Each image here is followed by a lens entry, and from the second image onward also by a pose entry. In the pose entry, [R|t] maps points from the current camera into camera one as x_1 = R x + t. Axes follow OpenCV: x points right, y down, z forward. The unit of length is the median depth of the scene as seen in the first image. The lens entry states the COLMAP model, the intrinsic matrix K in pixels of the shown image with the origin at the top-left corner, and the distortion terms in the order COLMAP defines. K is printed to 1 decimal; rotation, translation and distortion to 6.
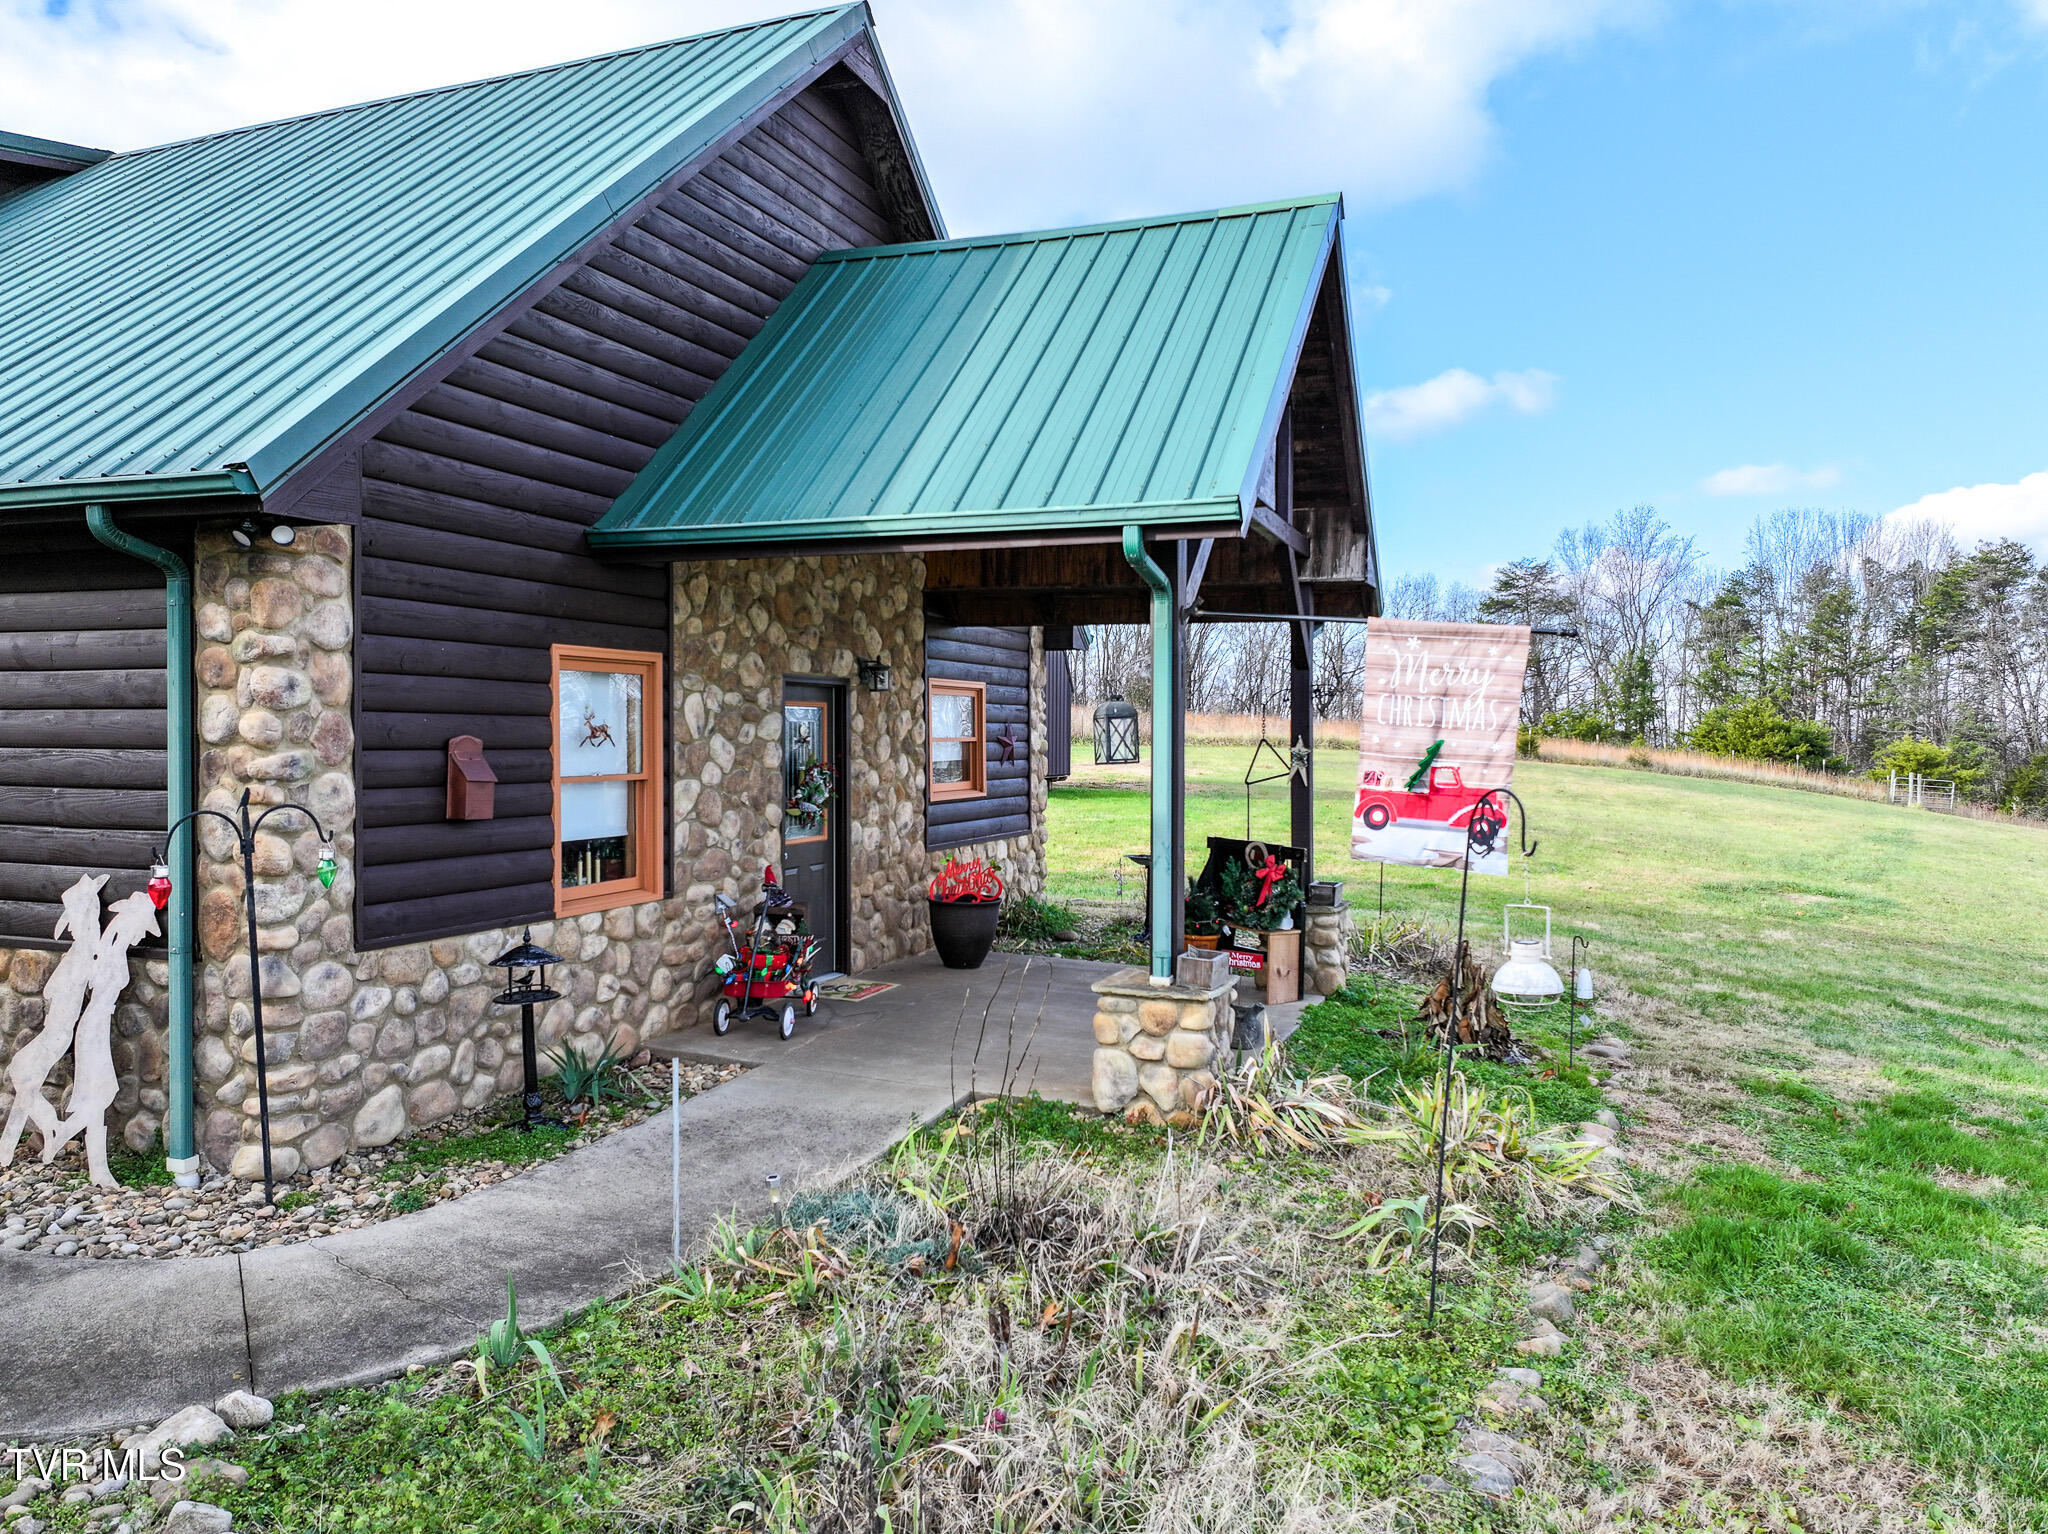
lens RADIAL K [[1433.3, 0, 1031.4], [0, 1433.3, 767.6], [0, 0, 1]] dist [0.002290, 0.007982]
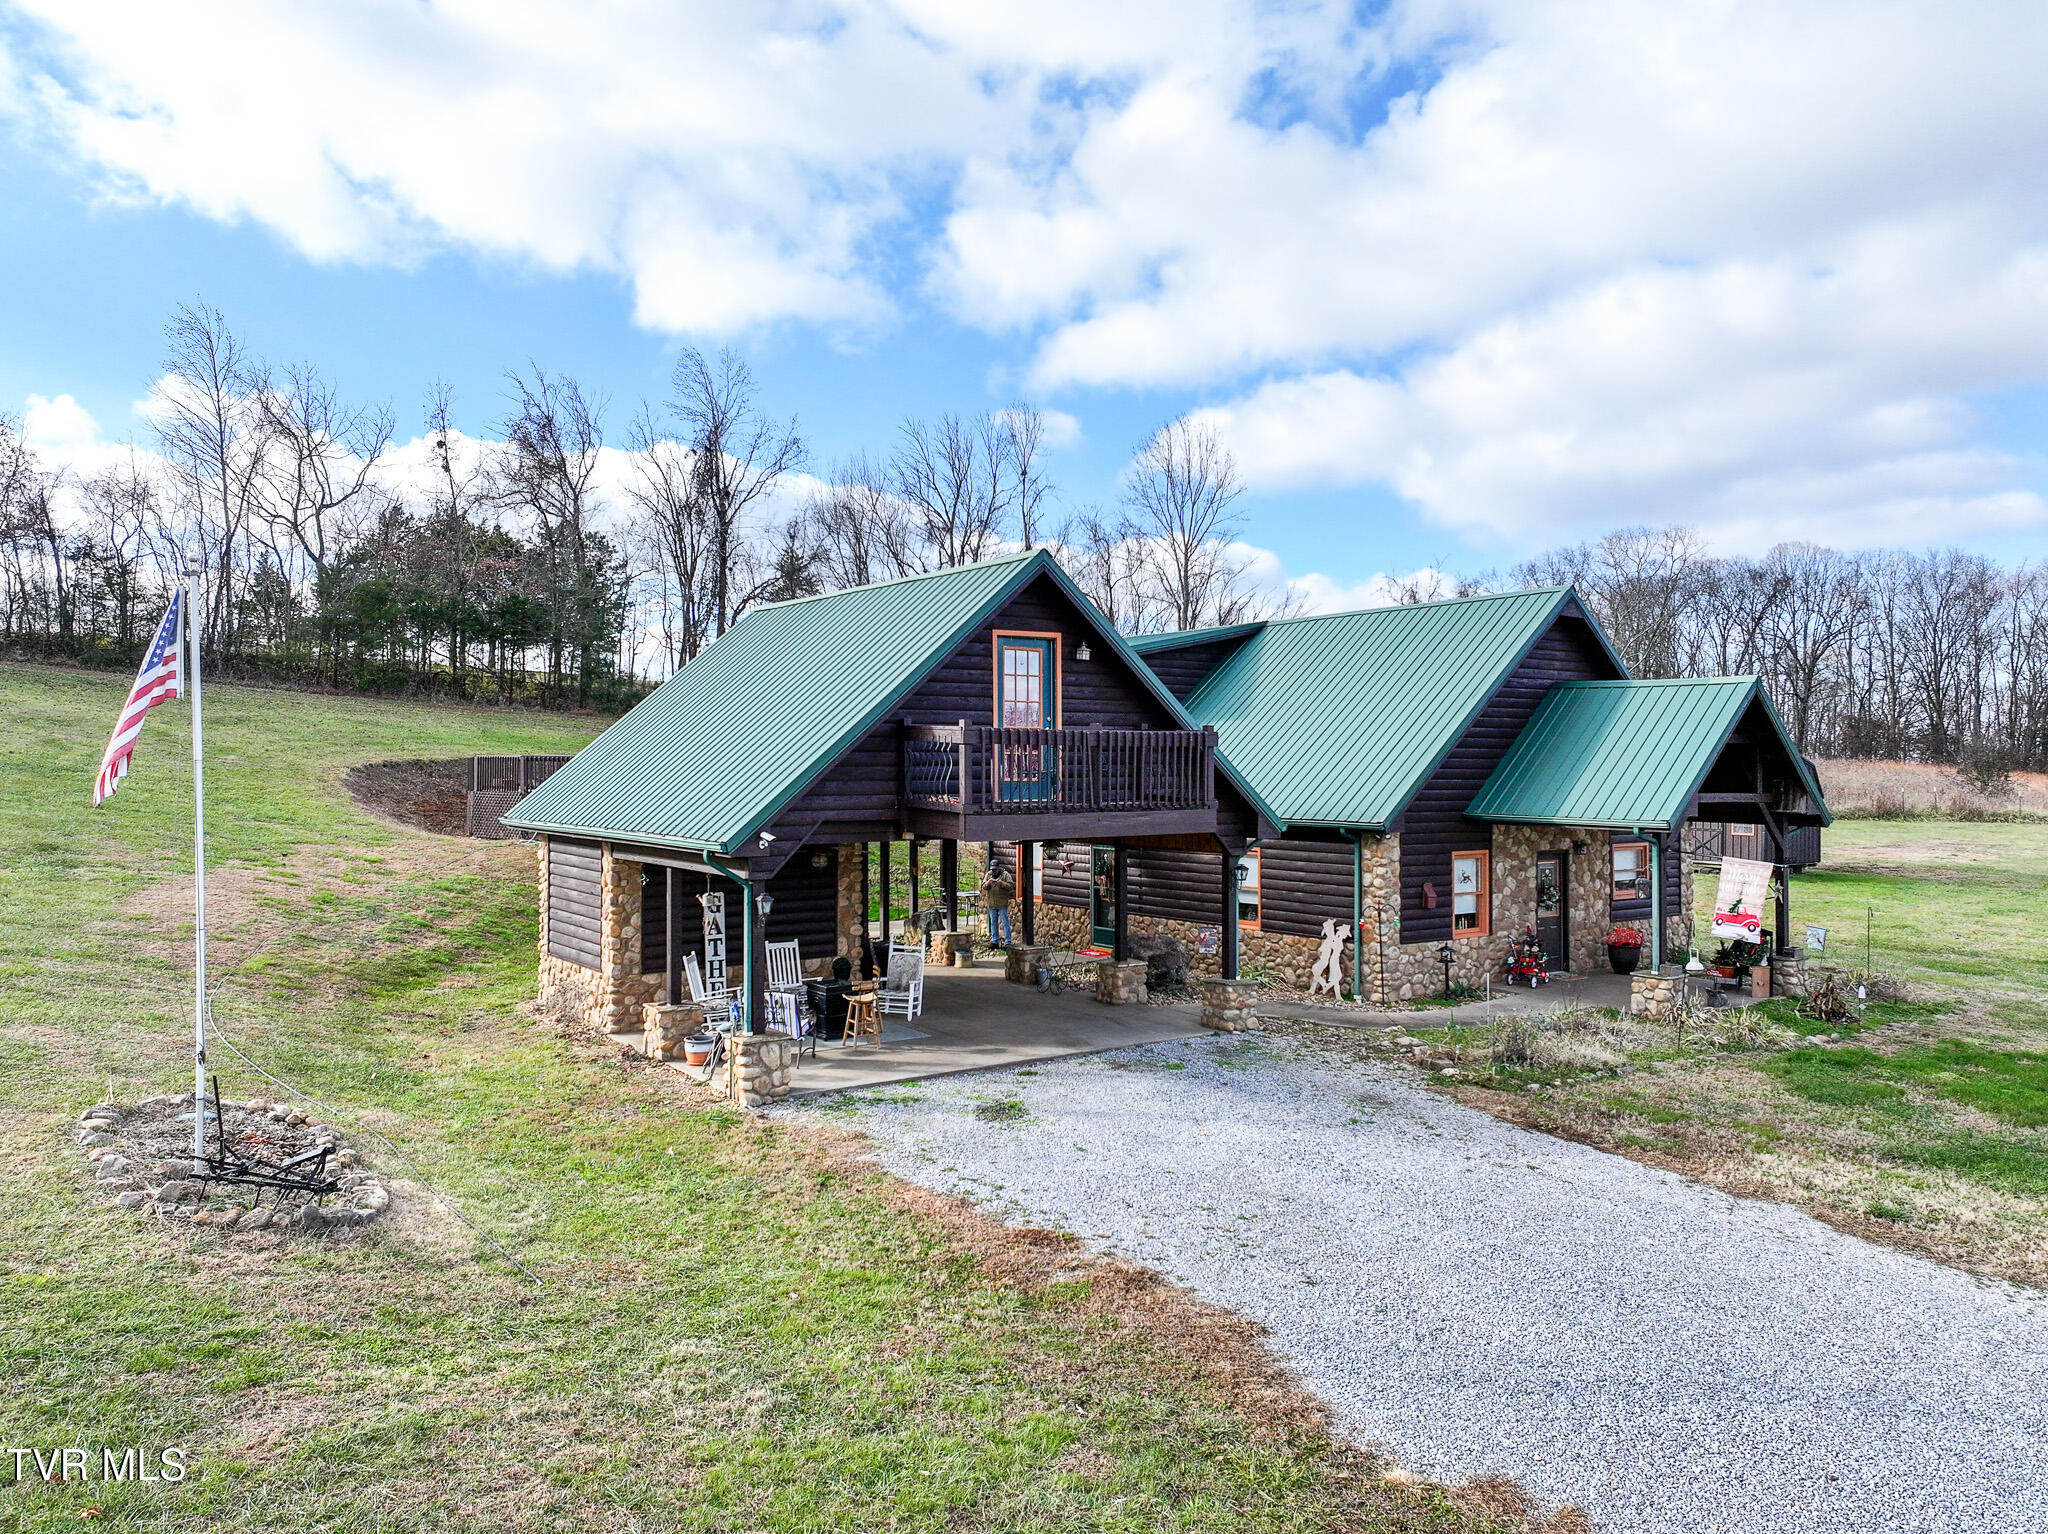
lens RADIAL K [[1430.5, 0, 1031.2], [0, 1430.5, 761.7], [0, 0, 1]] dist [0.004265, 0.004809]
pose [[0.838946, -0.006005, -0.544182, 0.577989], [-0.011415, 0.999525, -0.028628, -0.176457], [0.544096, 0.030229, 0.838479, -2.059766]]
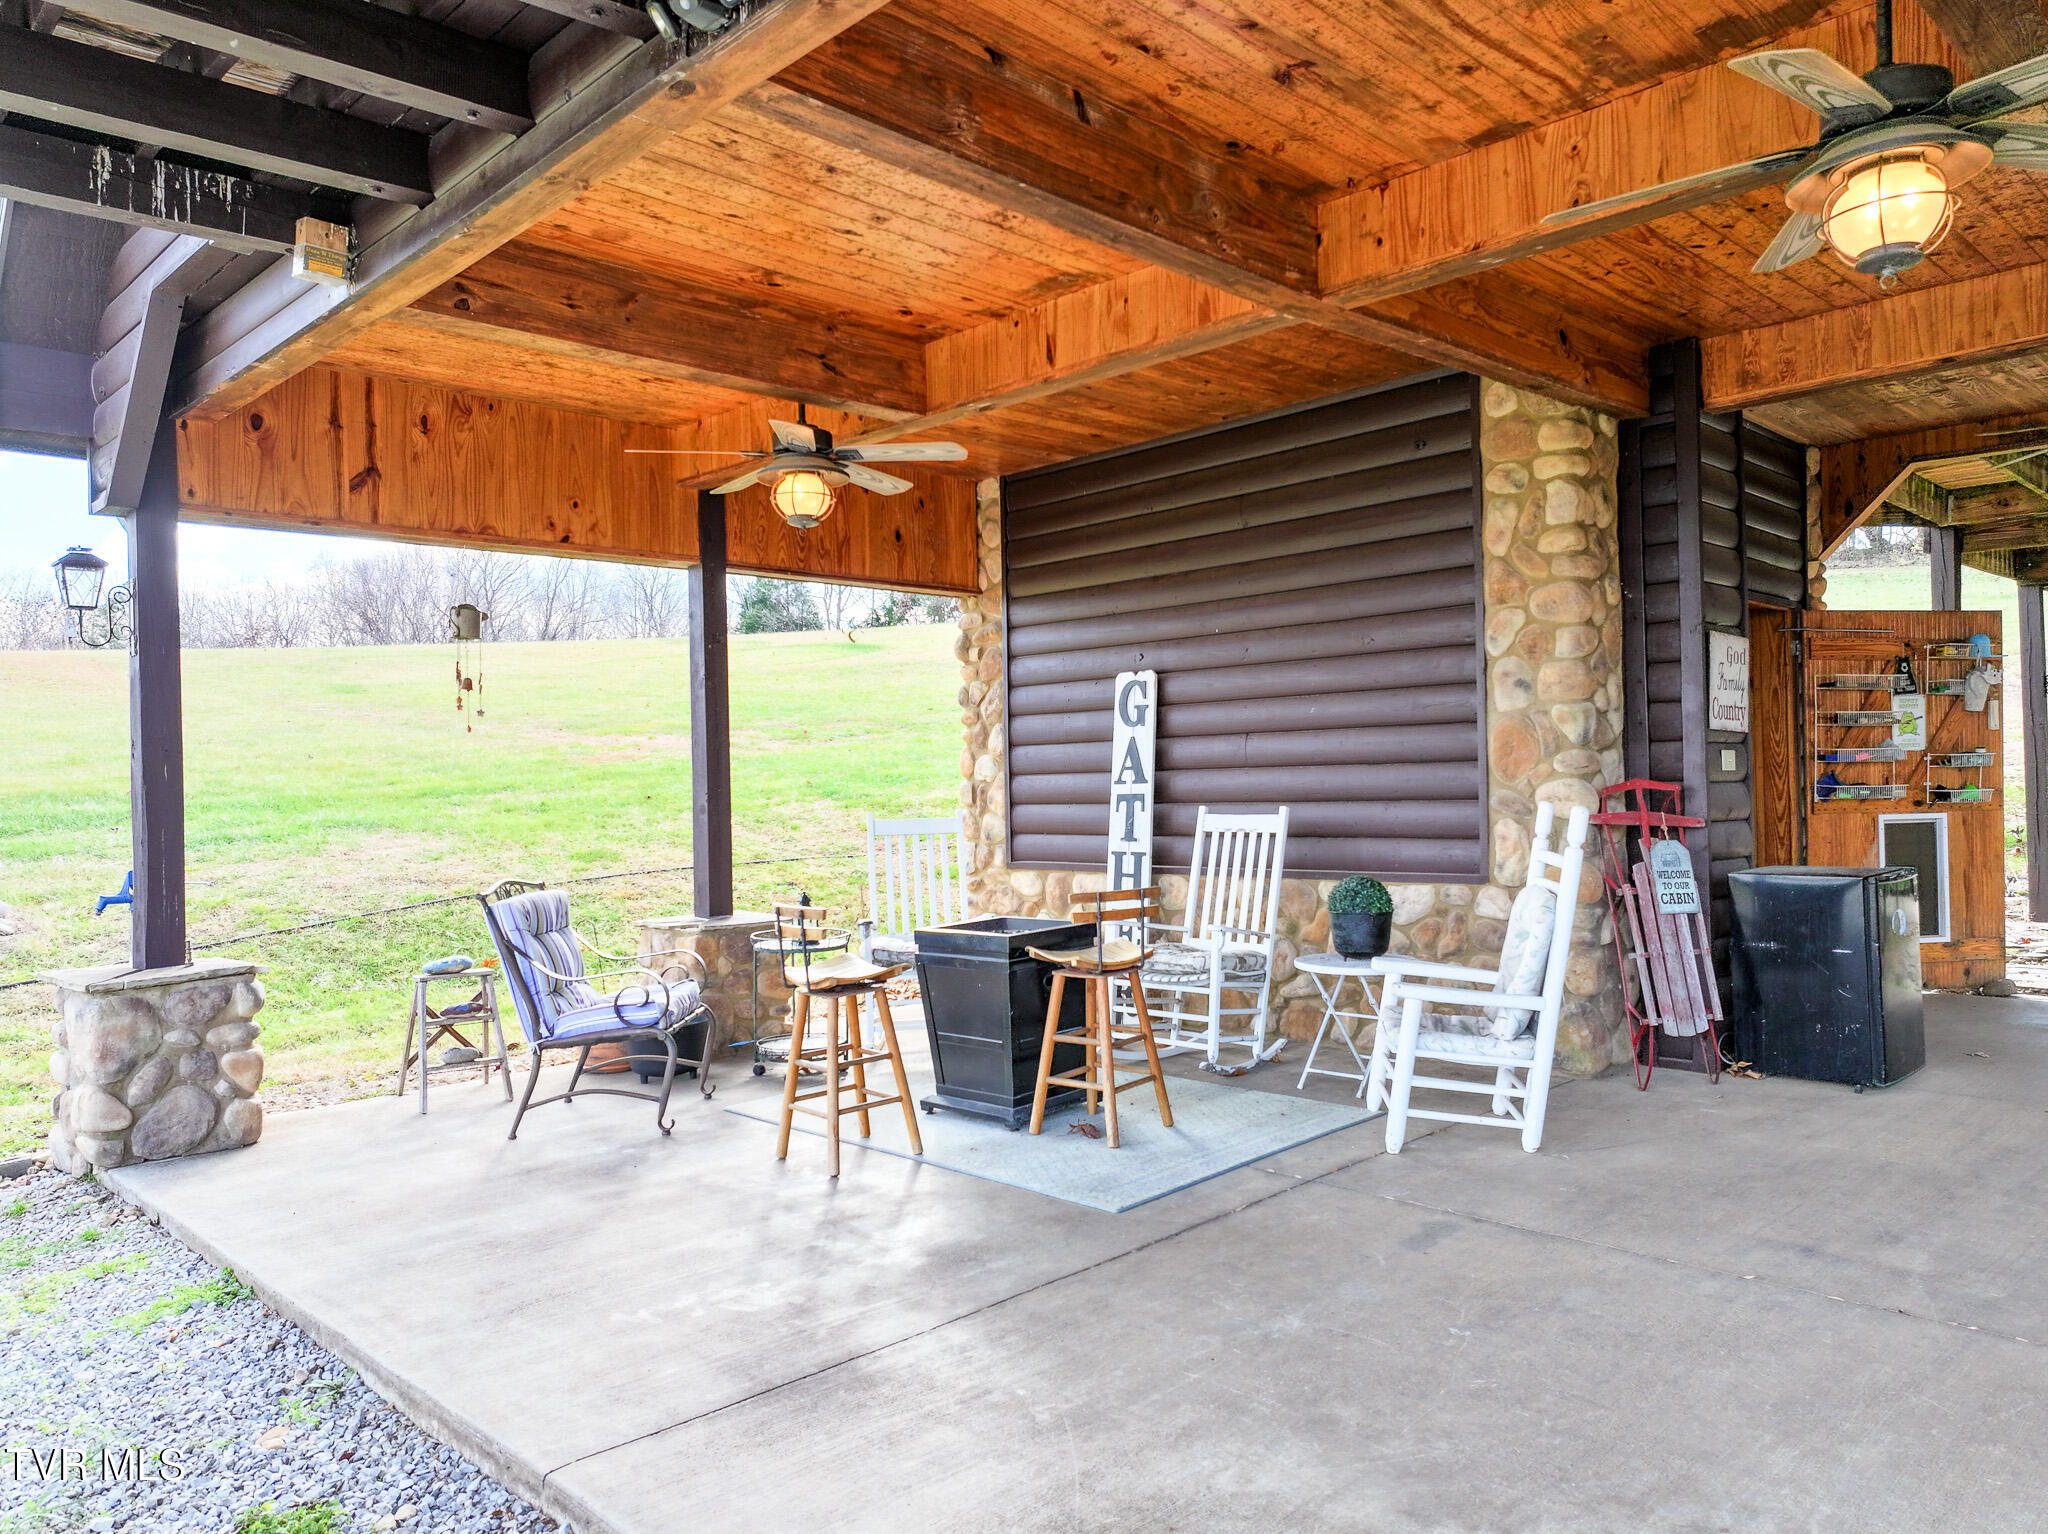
lens RADIAL K [[1428.1, 0, 1034.5], [0, 1428.1, 771.4], [0, 0, 1]] dist [0.007477, 0.002368]
pose [[-0.402855, -0.003255, -0.915258, -0.426190], [-0.005414, 0.999985, -0.001173, 0.067270], [0.915248, 0.004483, -0.402866, 0.189608]]
